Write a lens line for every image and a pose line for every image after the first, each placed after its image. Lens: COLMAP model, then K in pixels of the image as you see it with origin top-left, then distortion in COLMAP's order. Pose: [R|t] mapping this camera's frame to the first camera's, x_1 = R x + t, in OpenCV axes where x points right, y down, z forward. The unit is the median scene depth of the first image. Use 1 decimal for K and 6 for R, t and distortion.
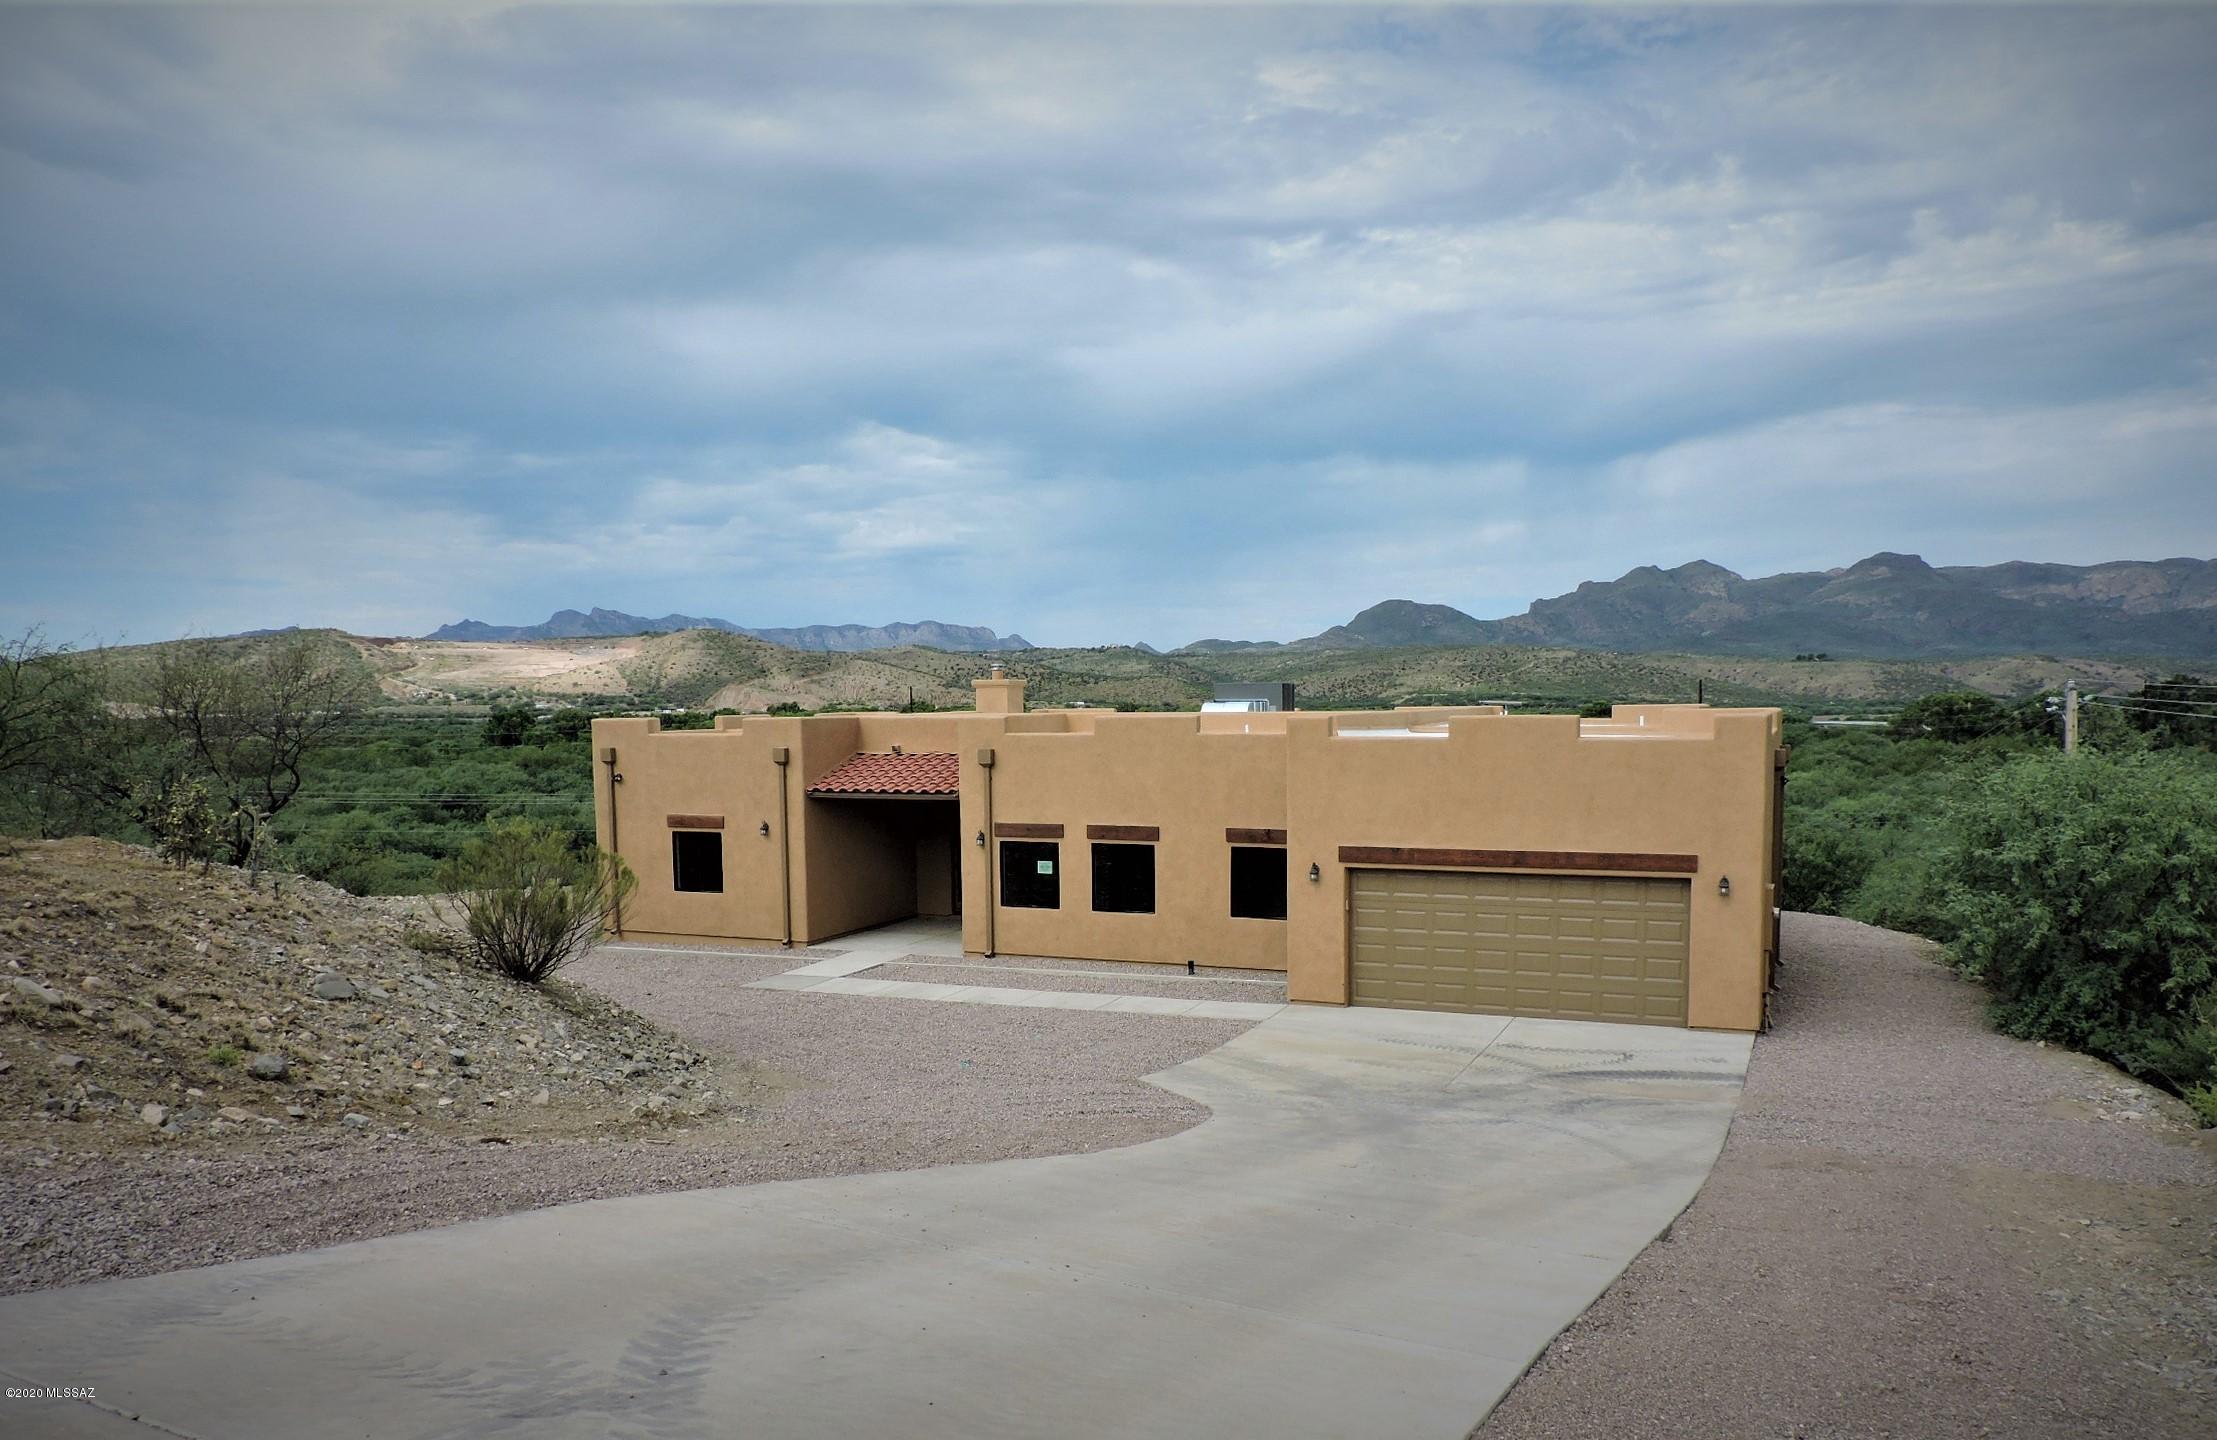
lens RADIAL K [[1618.0, 0, 1113.2], [0, 1618.0, 857.2], [0, 0, 1]] dist [-0.005888, -0.000641]
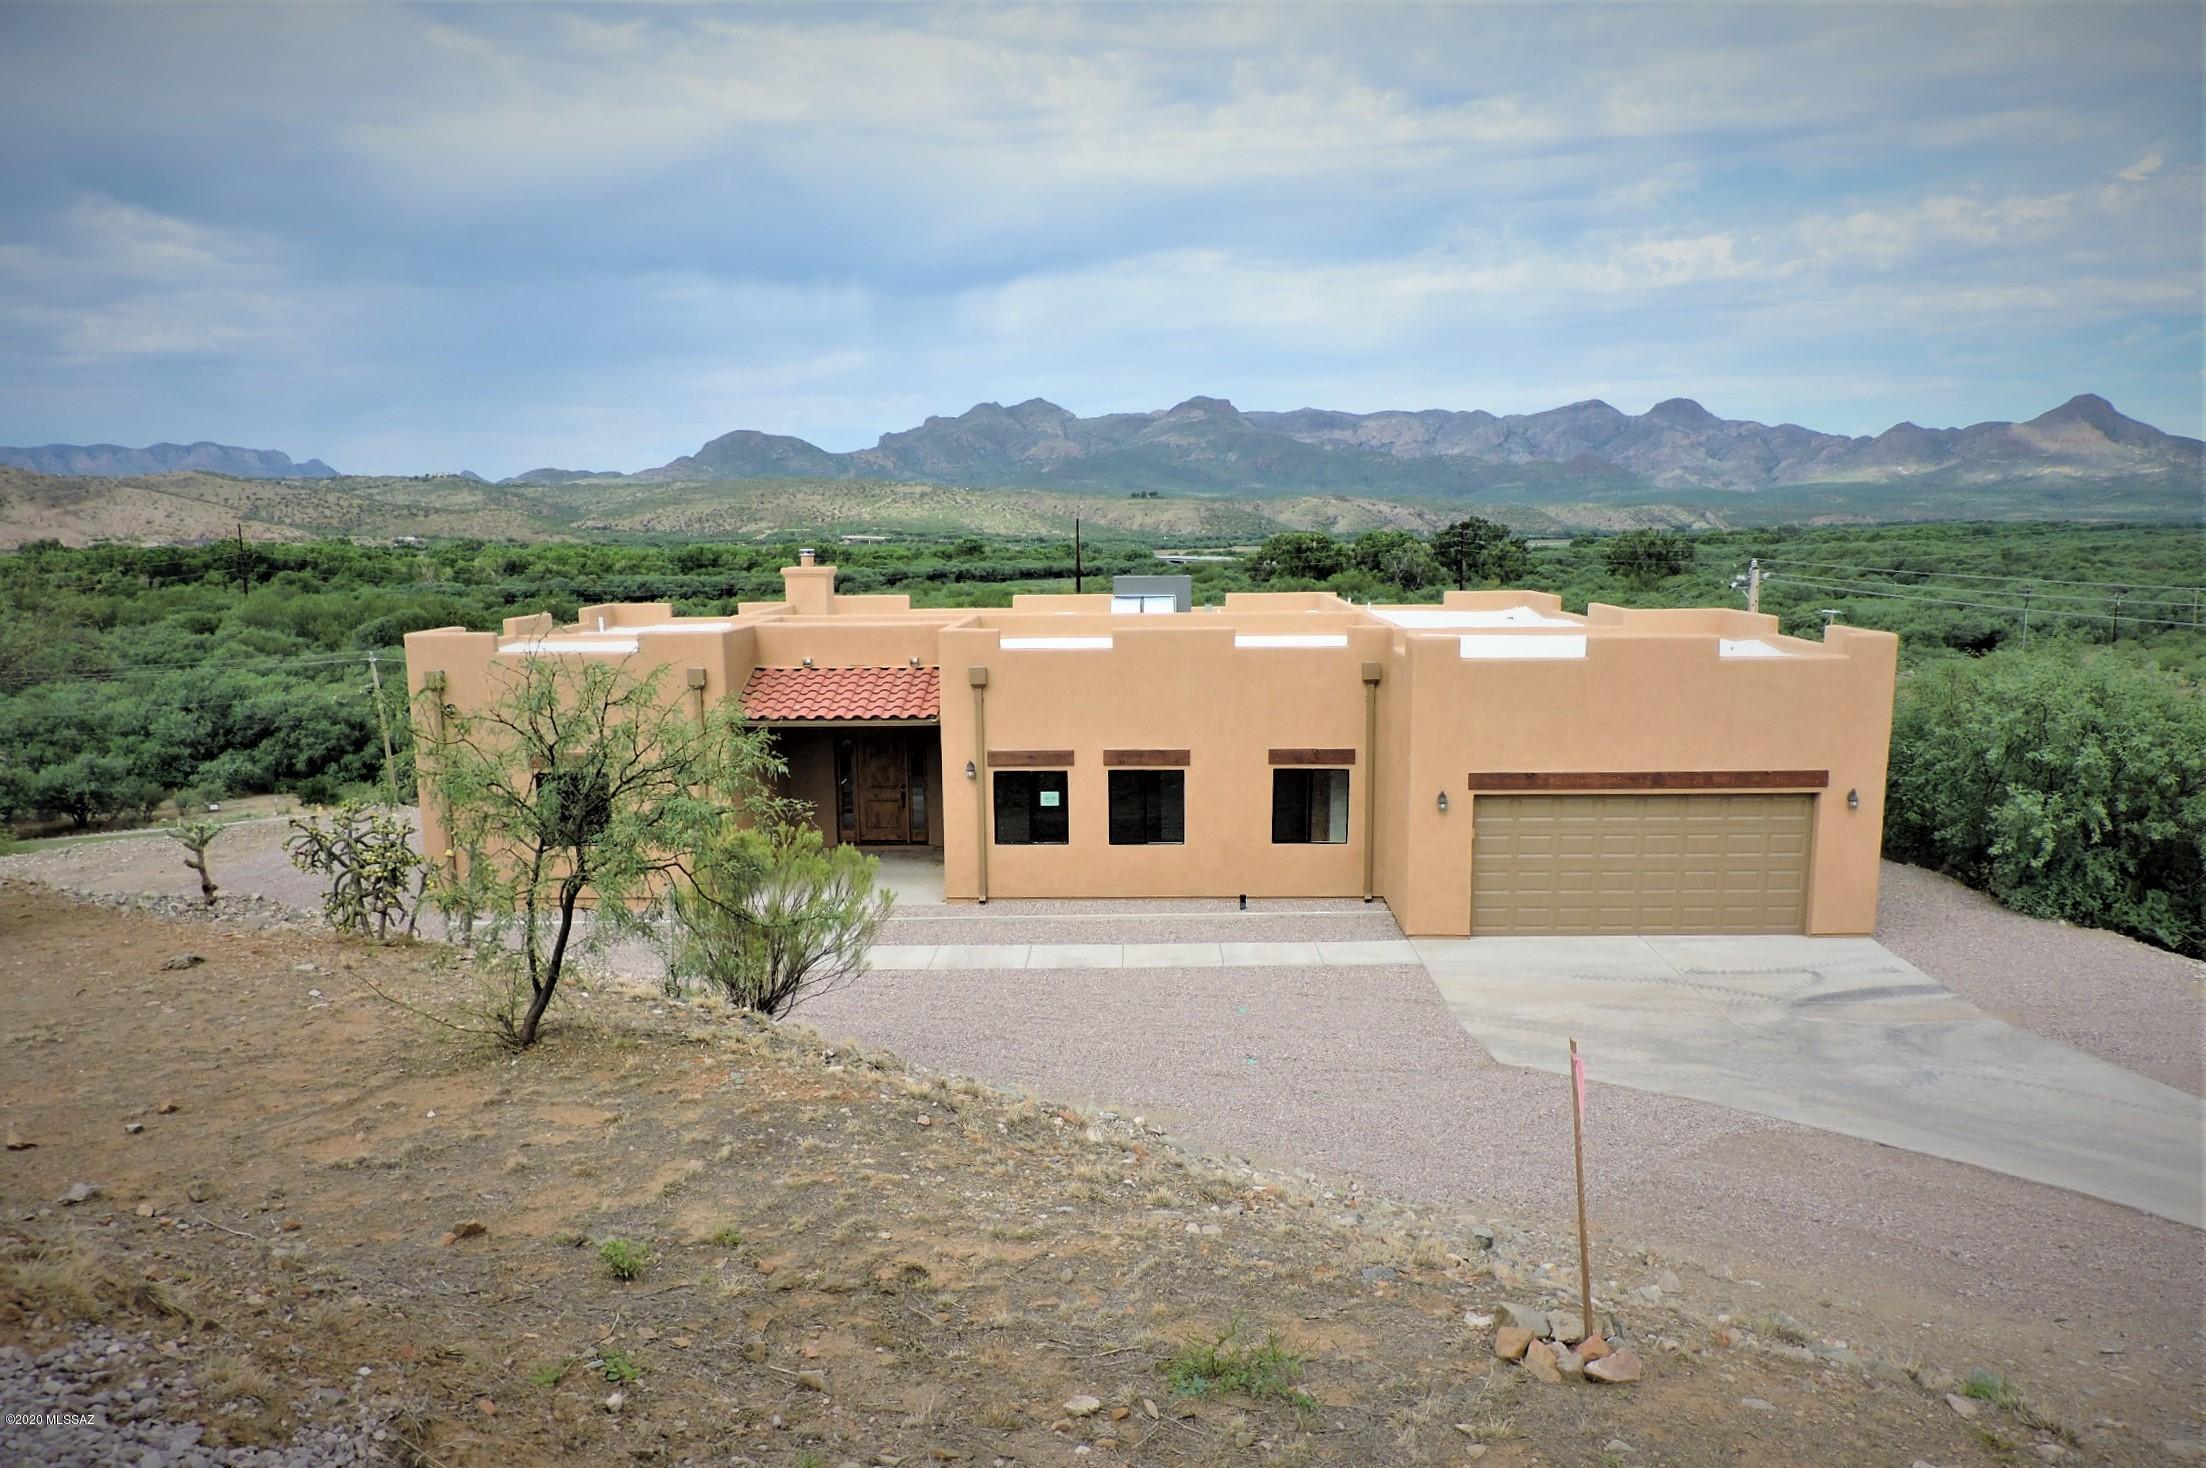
lens RADIAL K [[1637.6, 0, 1107.6], [0, 1637.6, 797.1], [0, 0, 1]] dist [0.013196, -0.031104]
pose [[0.924699, -0.059015, 0.376096, -0.368808], [0.035359, 0.996955, 0.069498, -0.058835], [-0.379052, -0.050967, 0.923971, 0.163794]]
